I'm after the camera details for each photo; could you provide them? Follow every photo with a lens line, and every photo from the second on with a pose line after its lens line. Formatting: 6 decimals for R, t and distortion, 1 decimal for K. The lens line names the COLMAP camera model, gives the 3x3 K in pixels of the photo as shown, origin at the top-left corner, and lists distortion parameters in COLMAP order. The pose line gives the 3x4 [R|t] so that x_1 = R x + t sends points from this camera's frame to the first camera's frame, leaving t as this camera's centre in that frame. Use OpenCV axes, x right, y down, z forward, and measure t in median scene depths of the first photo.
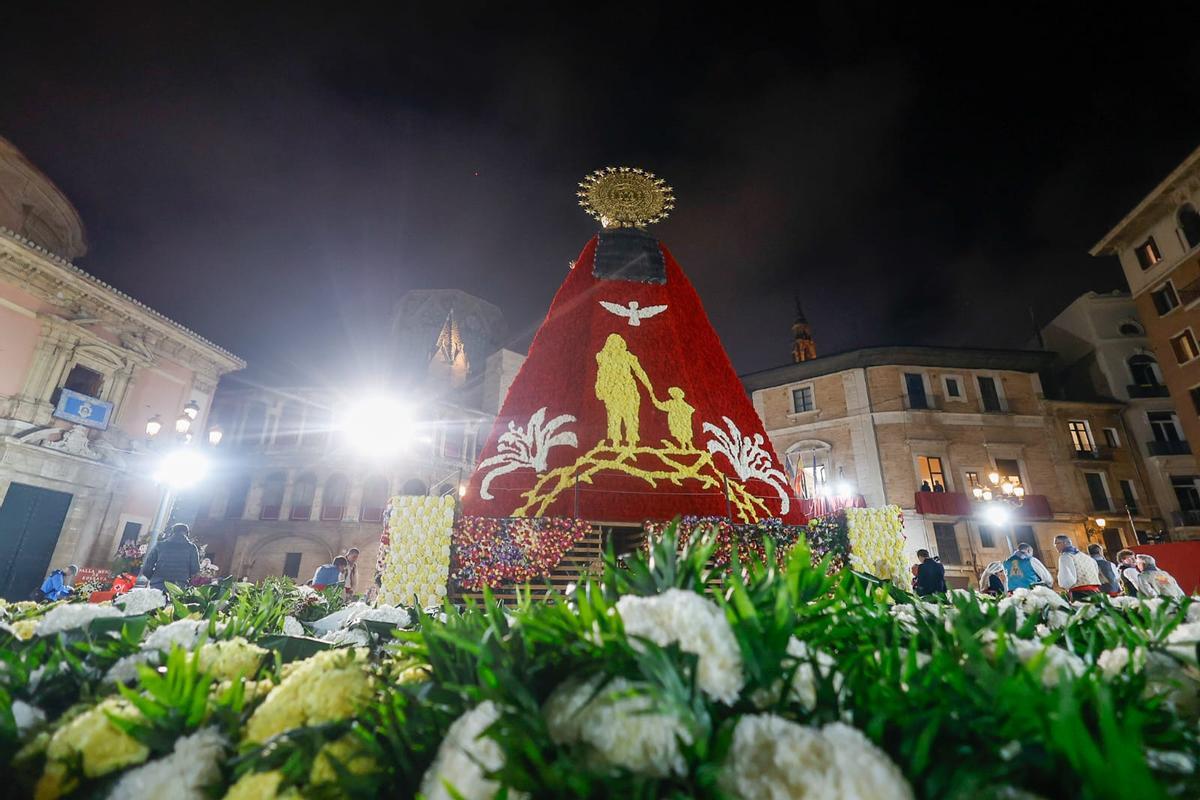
lens RADIAL K [[554.8, 0, 611.6], [0, 554.8, 414.8], [0, 0, 1]] dist [0.007385, -0.001059]
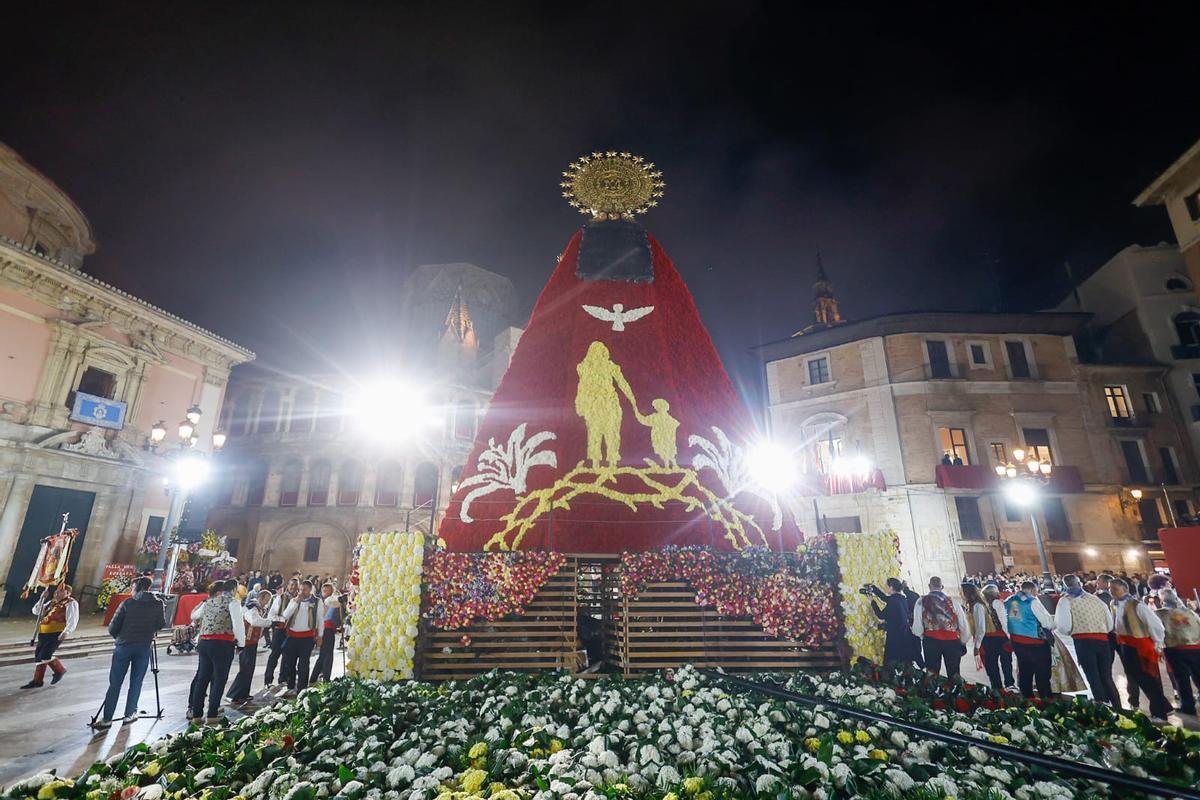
lens RADIAL K [[554.8, 0, 605.4], [0, 554.8, 410.2], [0, 0, 1]] dist [0.007385, -0.001059]
pose [[0.998421, -0.024753, -0.050419, 0.049773], [0.027799, 0.997773, 0.060633, -0.065539], [0.048806, -0.061939, 0.996886, 0.032041]]
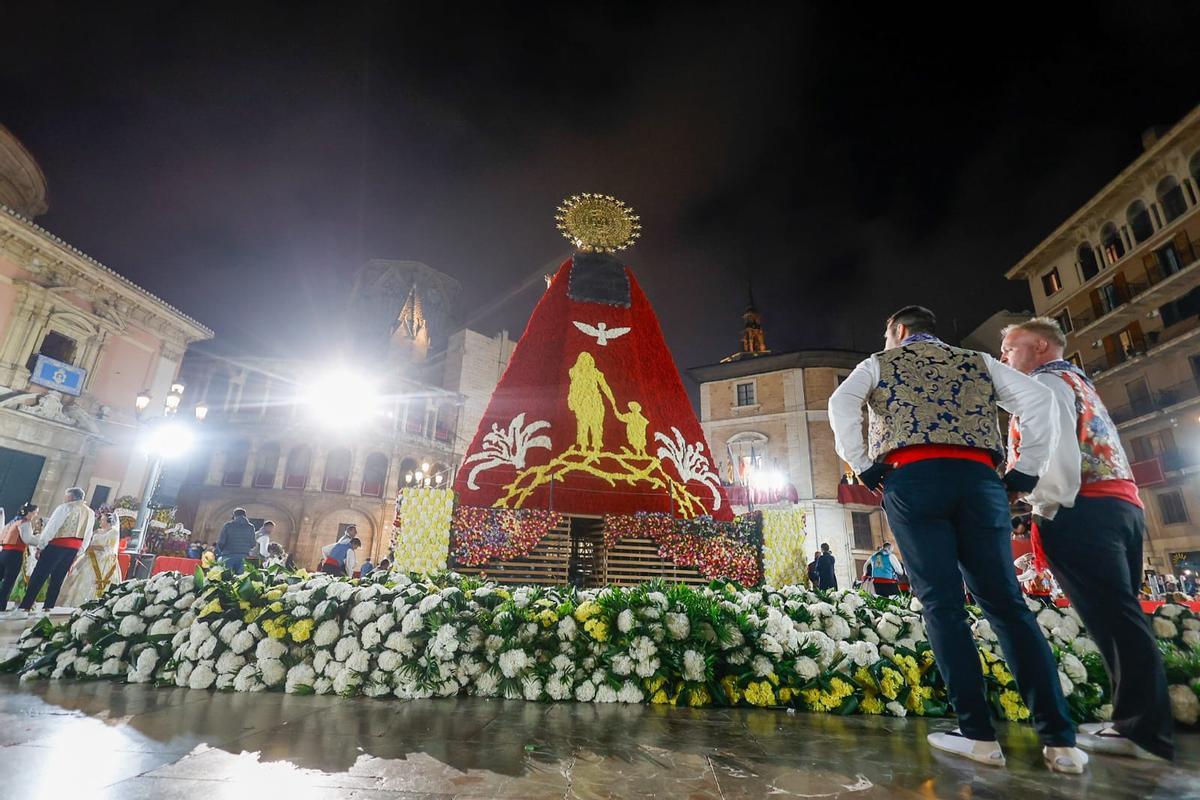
lens RADIAL K [[554.8, 0, 603.7], [0, 554.8, 410.9], [0, 0, 1]] dist [0.007385, -0.001059]
pose [[0.995846, 0.049968, 0.076116, -0.029639], [-0.053081, 0.997811, 0.039434, -0.053286], [-0.073979, -0.043310, 0.996319, -0.139808]]
